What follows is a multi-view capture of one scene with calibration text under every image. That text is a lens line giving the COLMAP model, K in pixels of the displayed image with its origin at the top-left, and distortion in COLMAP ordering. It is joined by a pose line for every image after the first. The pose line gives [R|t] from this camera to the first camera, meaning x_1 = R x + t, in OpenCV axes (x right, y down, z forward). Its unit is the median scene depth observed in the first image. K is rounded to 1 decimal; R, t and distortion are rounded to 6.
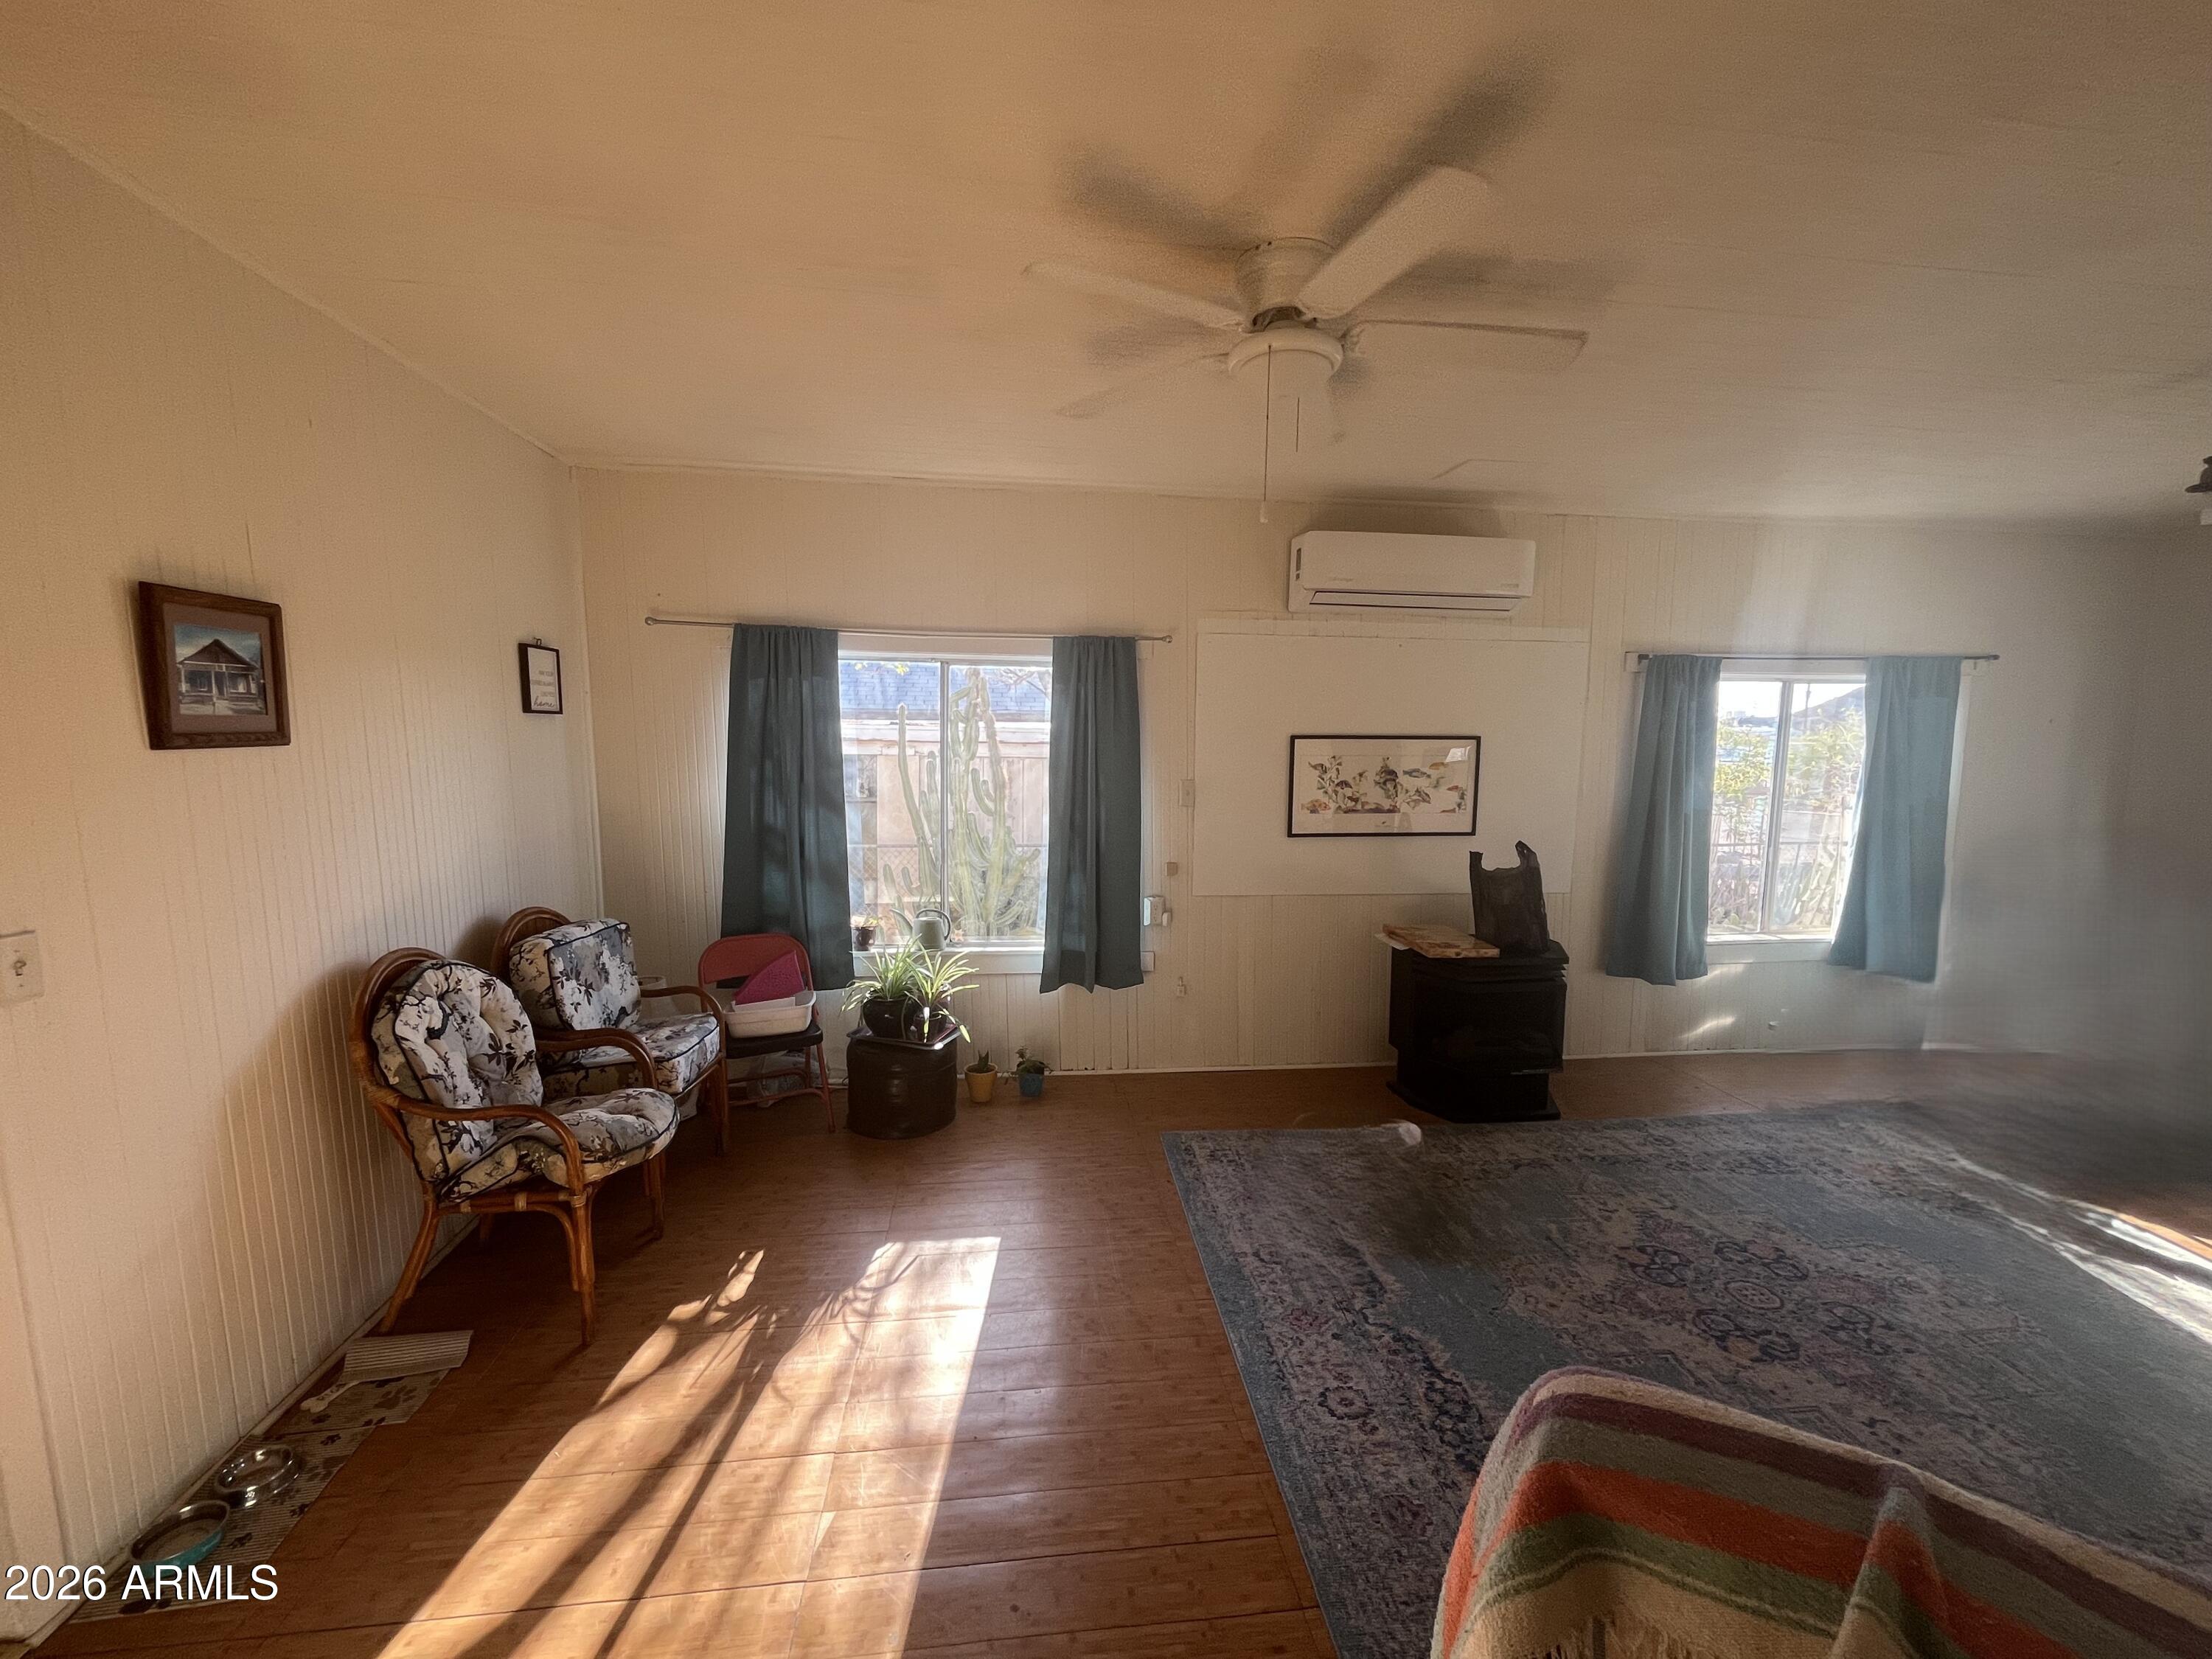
lens RADIAL K [[893.8, 0, 1103.5], [0, 893.8, 830.1], [0, 0, 1]] dist [-0.001646, -0.000380]
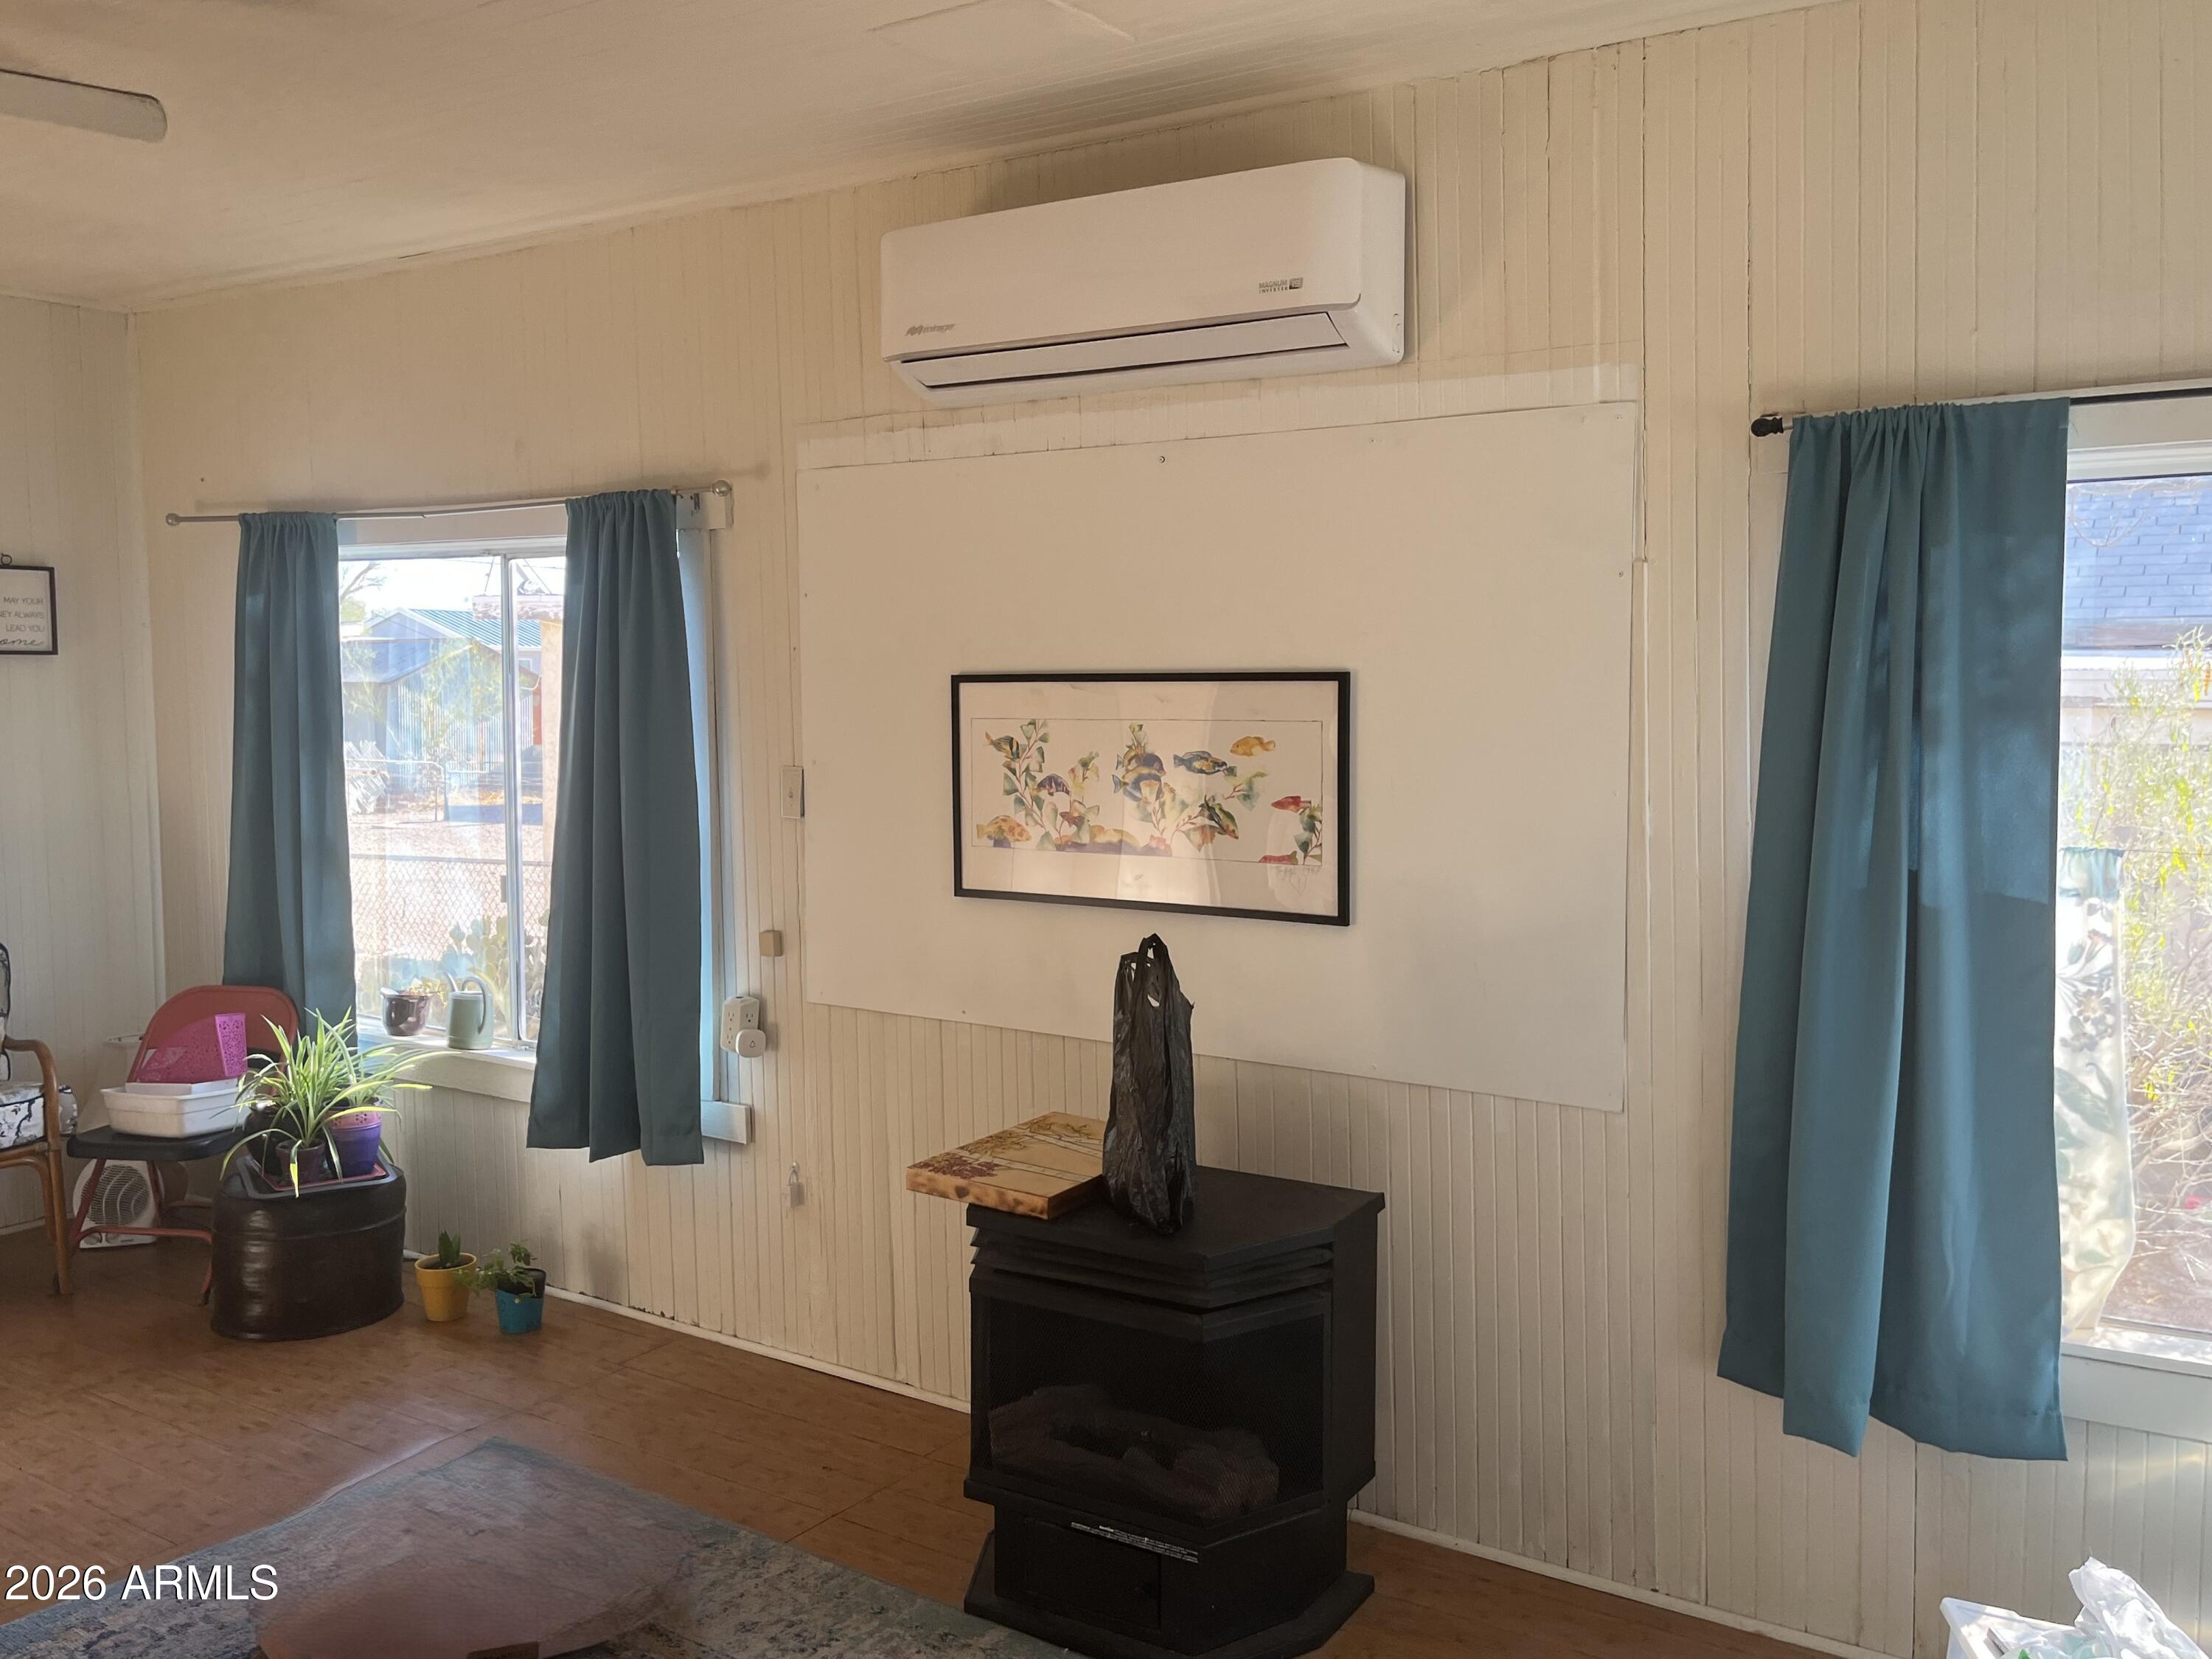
lens RADIAL K [[1842.3, 0, 1110.6], [0, 1842.3, 804.9], [0, 0, 1]] dist [0.058013, -0.065363]
pose [[0.766246, 0.034636, -0.641613, 1.443838], [-0.059436, 0.998086, -0.017102, -0.045543], [0.639793, 0.051239, 0.766838, 0.536097]]
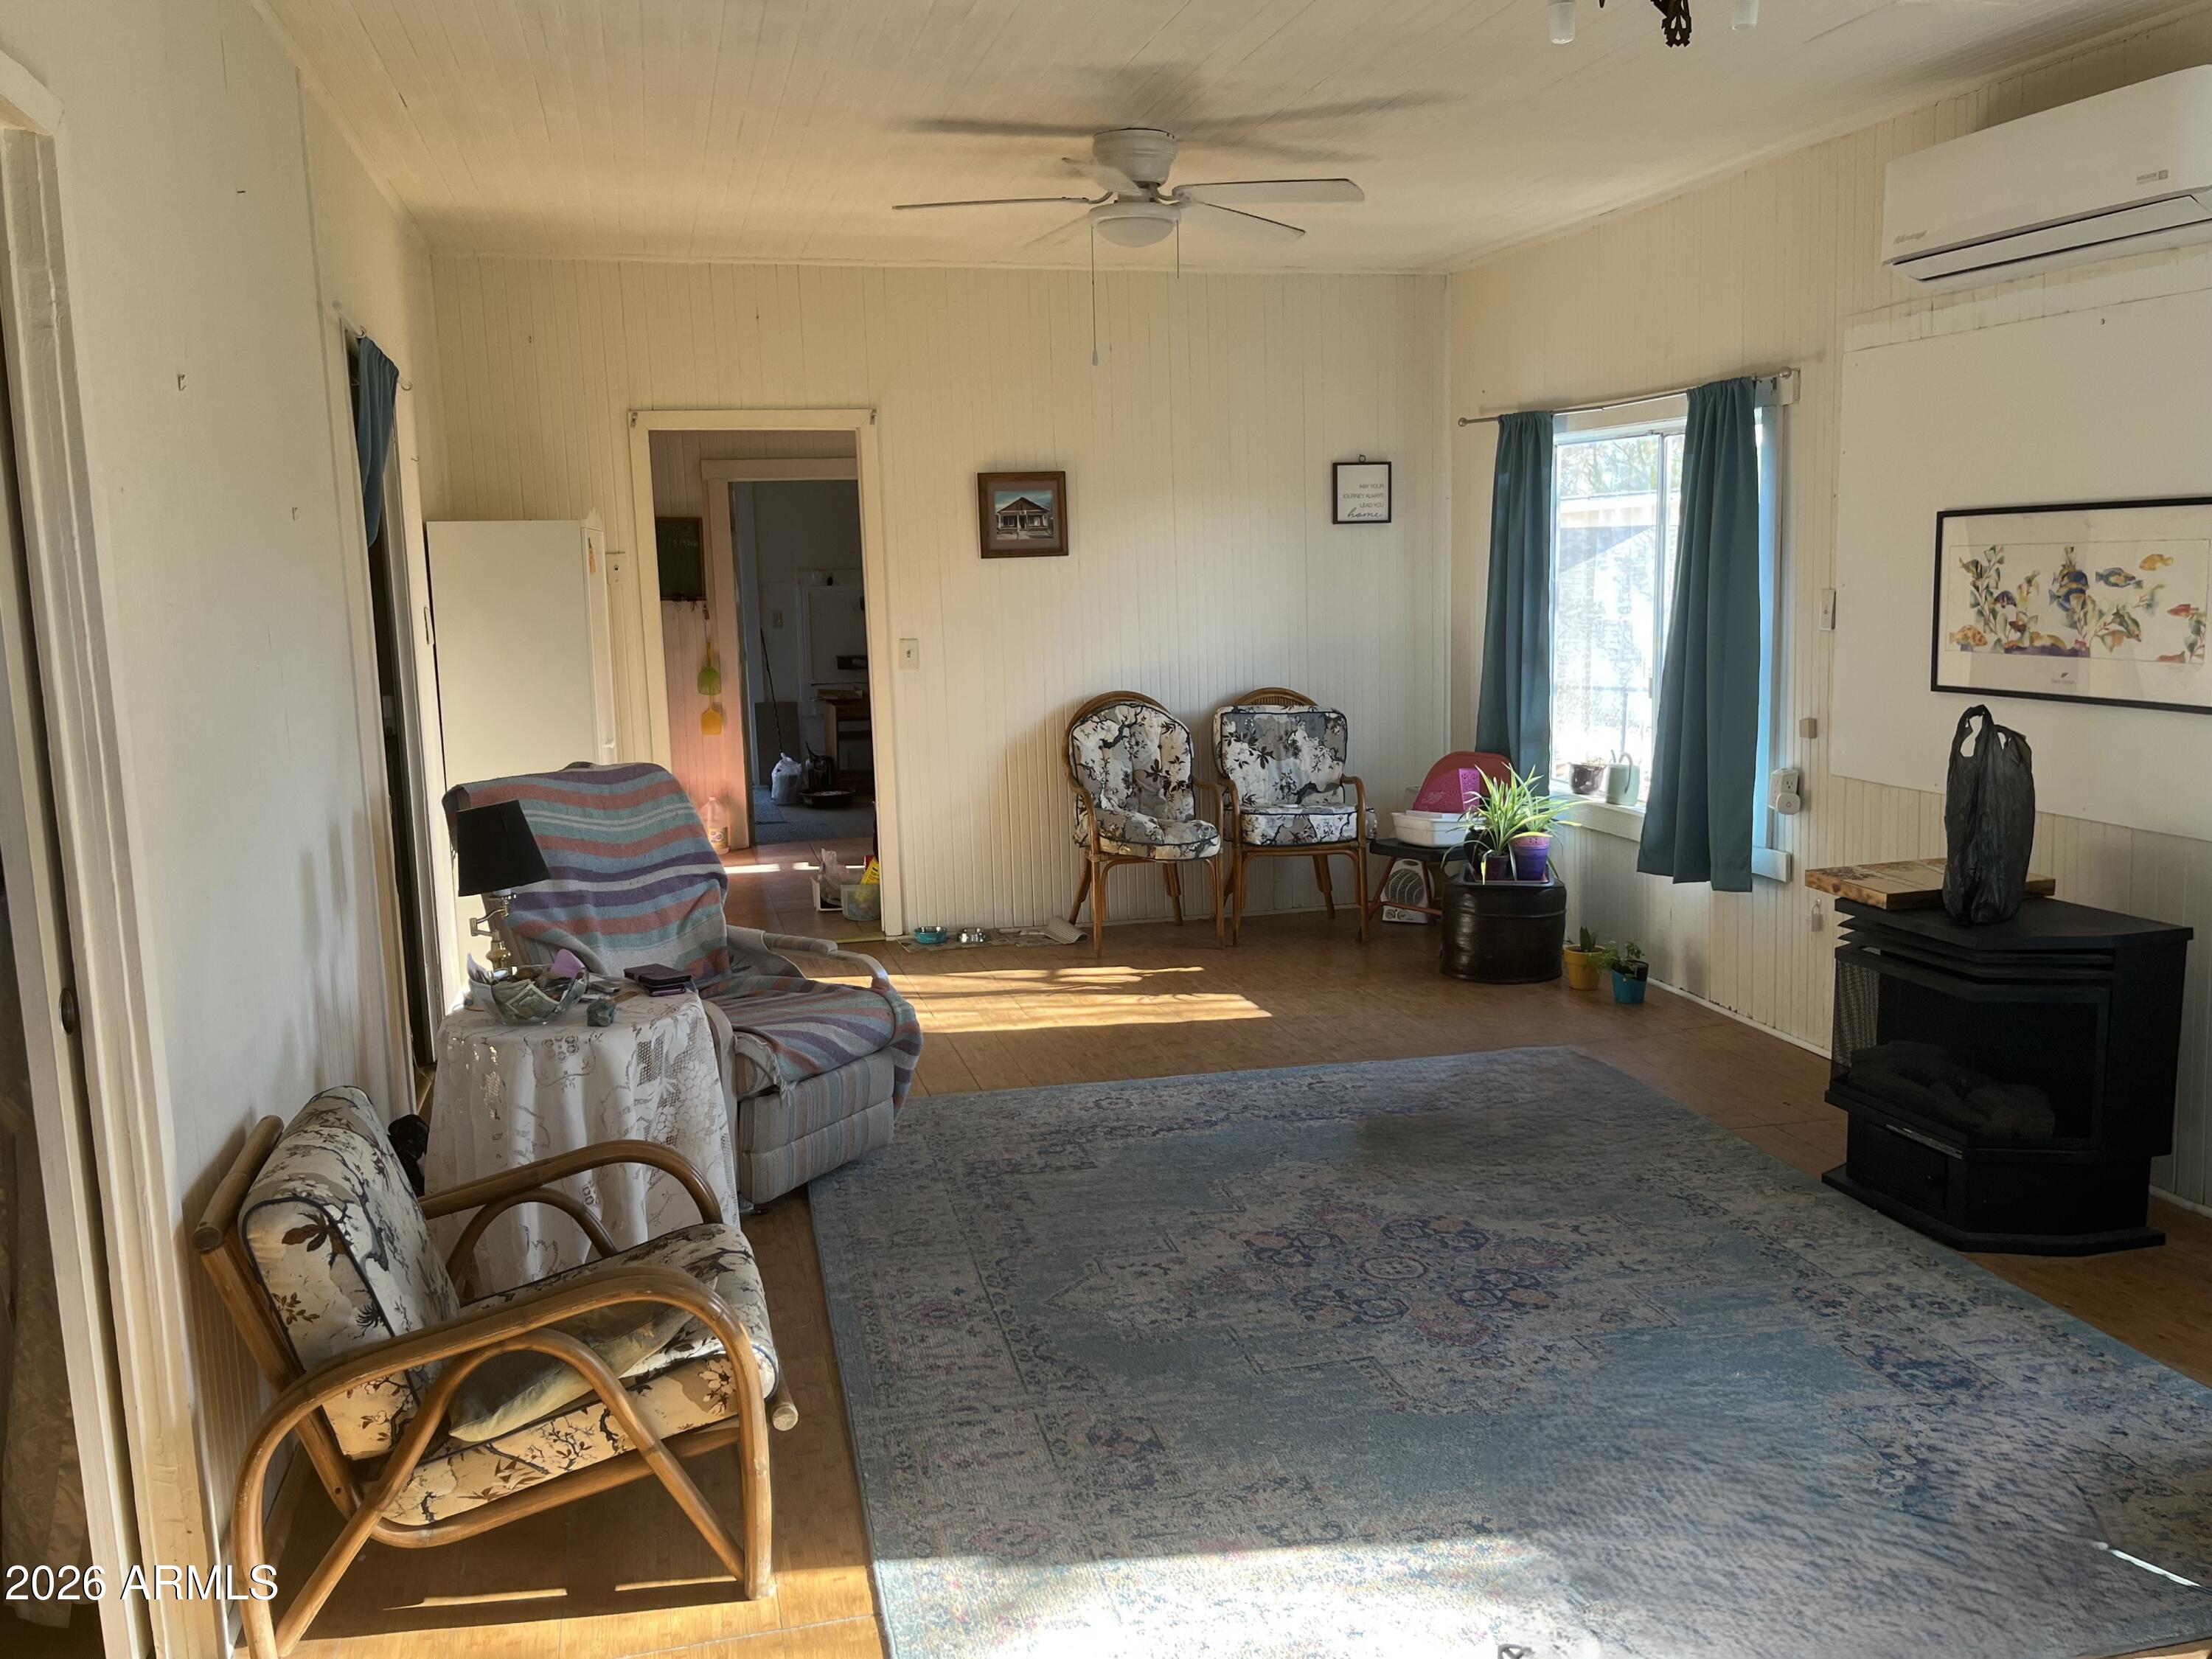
lens RADIAL K [[1809.7, 0, 1152.5], [0, 1809.7, 831.8], [0, 0, 1]] dist [0.058024, -0.065655]
pose [[0.156679, 0.134249, -0.978483, 2.131563], [-0.080202, 0.989176, 0.122874, -0.010554], [0.984388, 0.059224, 0.165750, 0.526547]]
